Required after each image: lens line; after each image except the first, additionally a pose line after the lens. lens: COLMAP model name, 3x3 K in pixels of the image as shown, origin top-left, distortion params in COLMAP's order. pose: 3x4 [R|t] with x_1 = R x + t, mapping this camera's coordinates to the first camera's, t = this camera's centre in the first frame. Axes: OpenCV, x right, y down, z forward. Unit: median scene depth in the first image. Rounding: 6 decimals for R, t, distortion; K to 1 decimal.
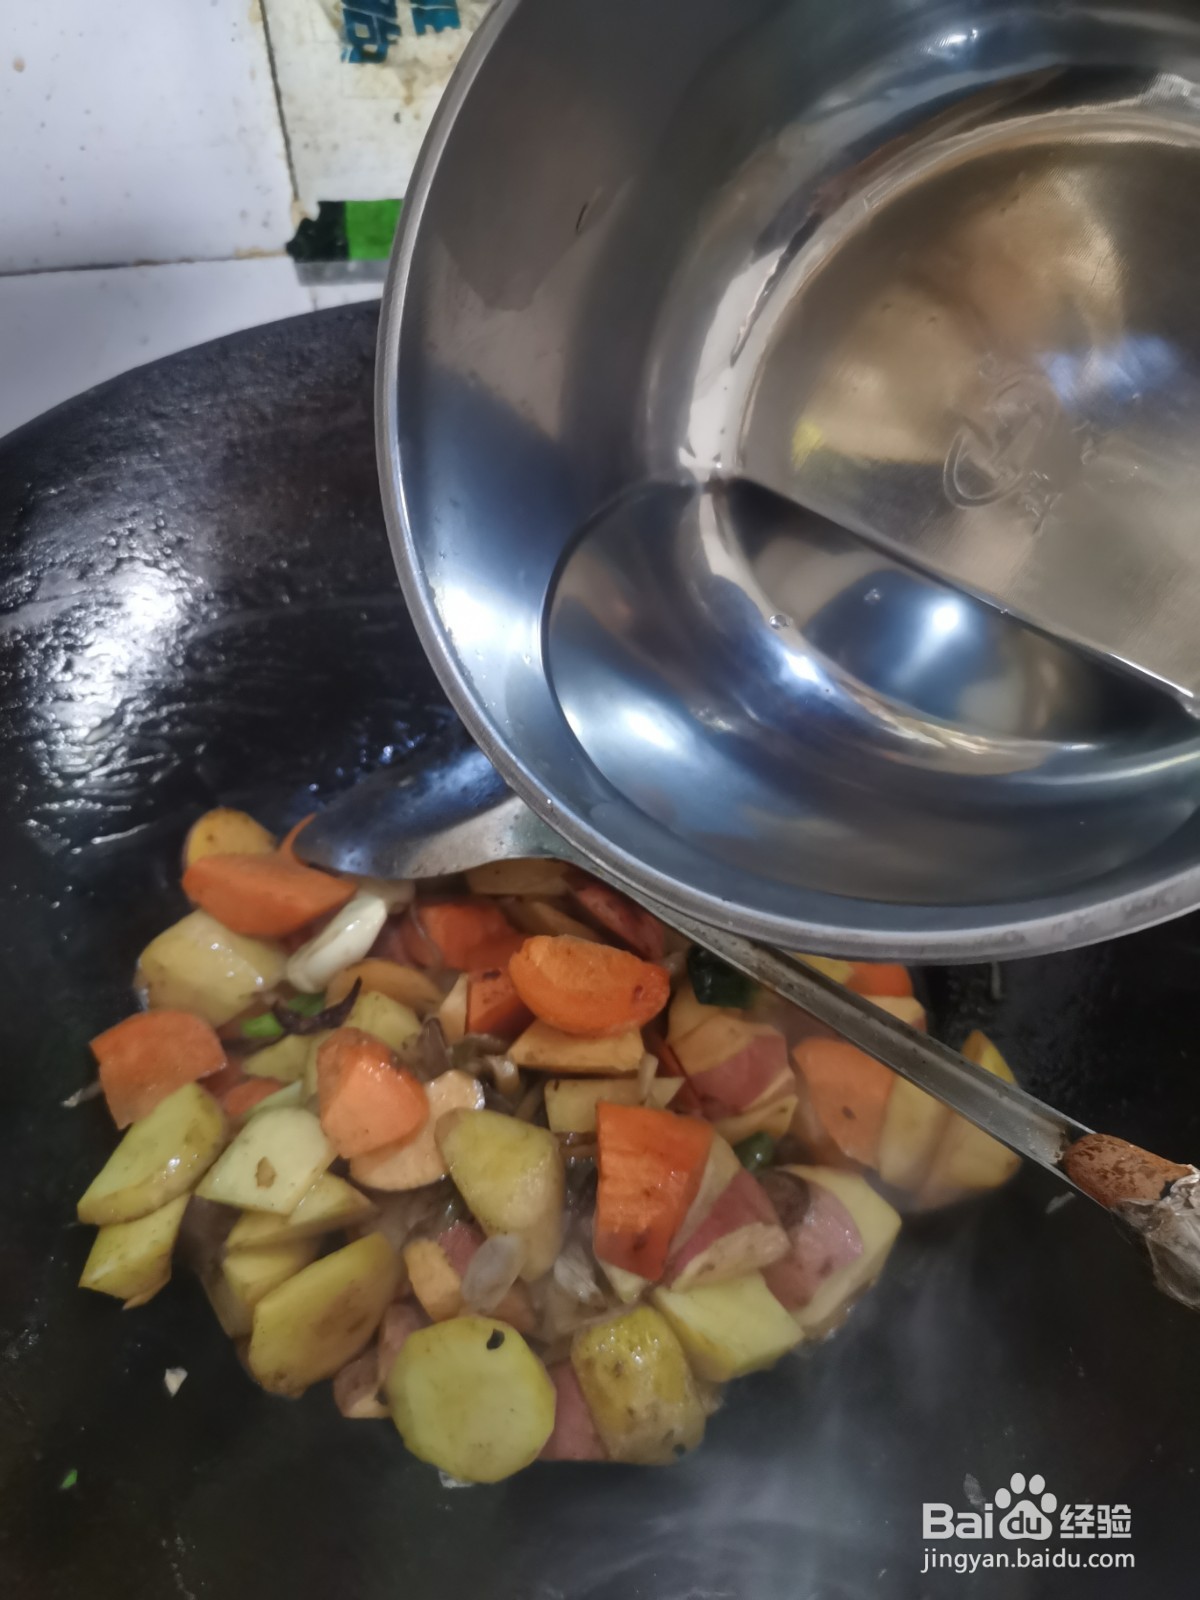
lens RADIAL K [[1271.0, 0, 588.9], [0, 1271.0, 796.9], [0, 0, 1]] dist [0.007996, -0.004325]
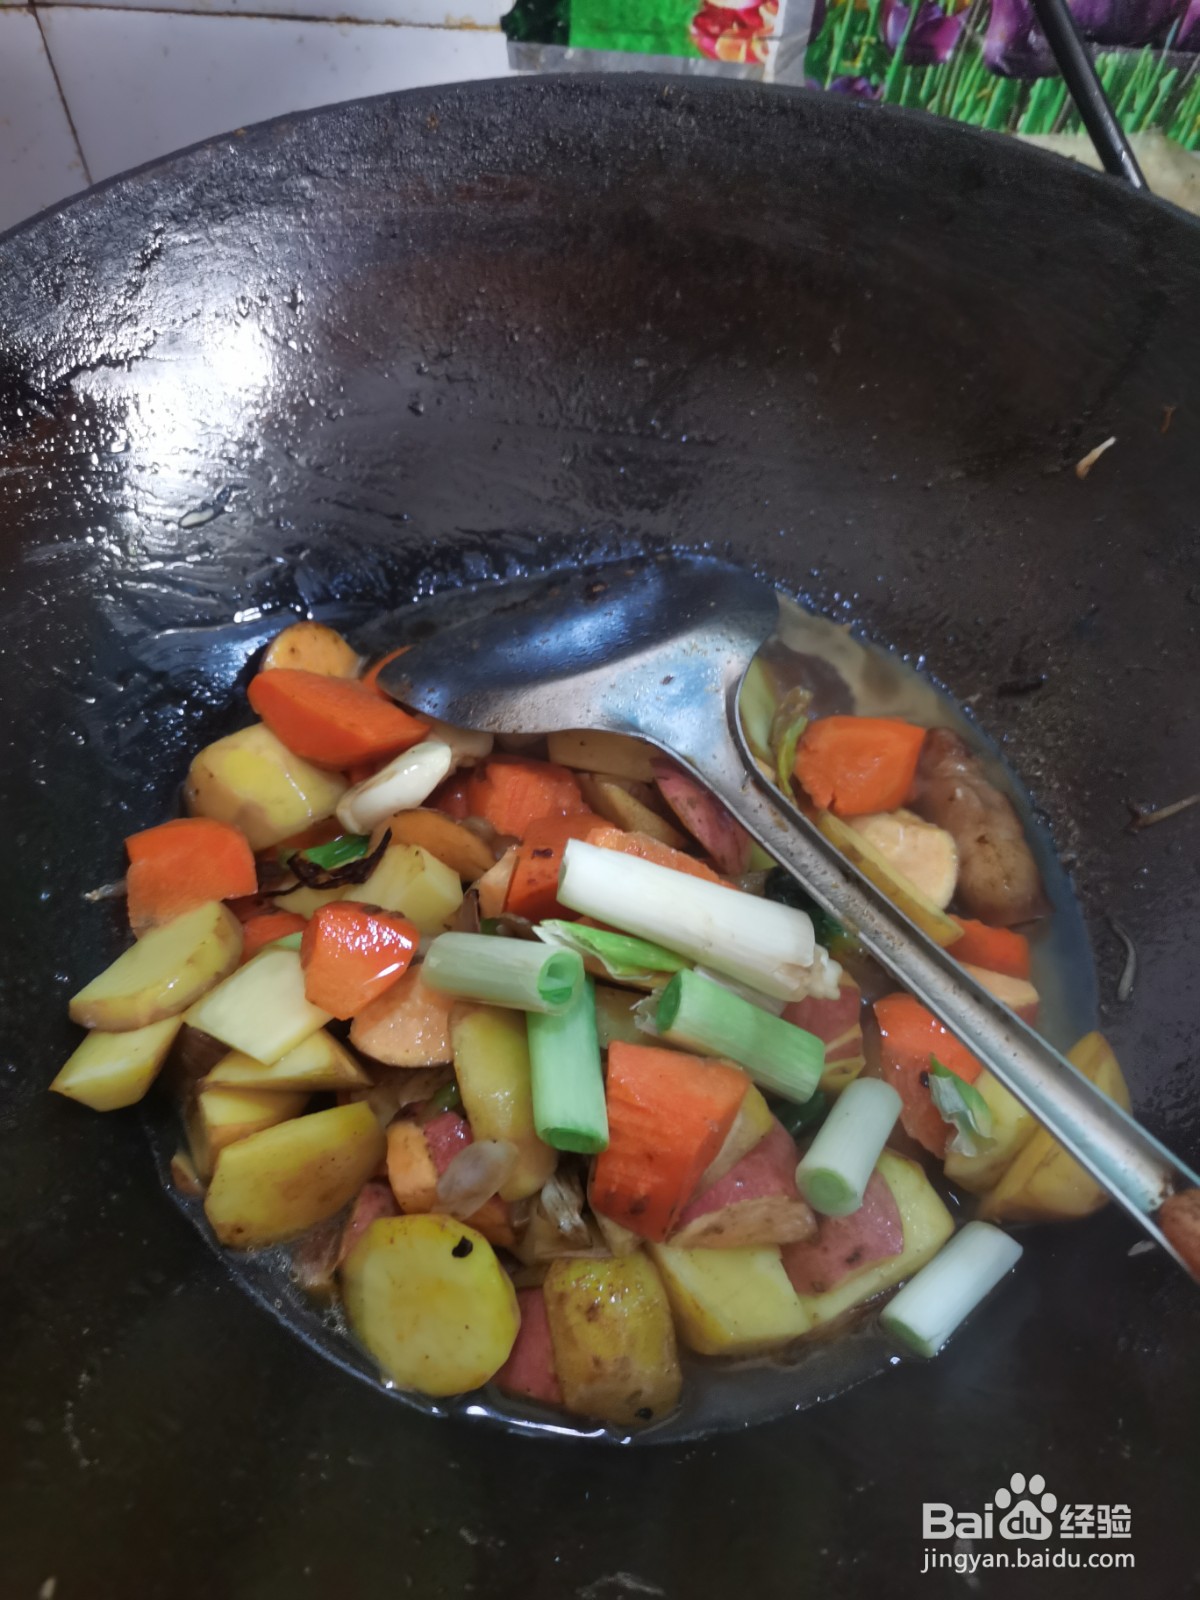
lens RADIAL K [[1236.3, 0, 600.0], [0, 1236.3, 800.0], [0, 0, 1]] dist [0.002775, -0.003736]
pose [[0.973670, 0.194027, -0.119670, 0.054724], [-0.183699, 0.978657, 0.092118, 0.017135], [0.134989, -0.067710, 0.988531, 0.151103]]
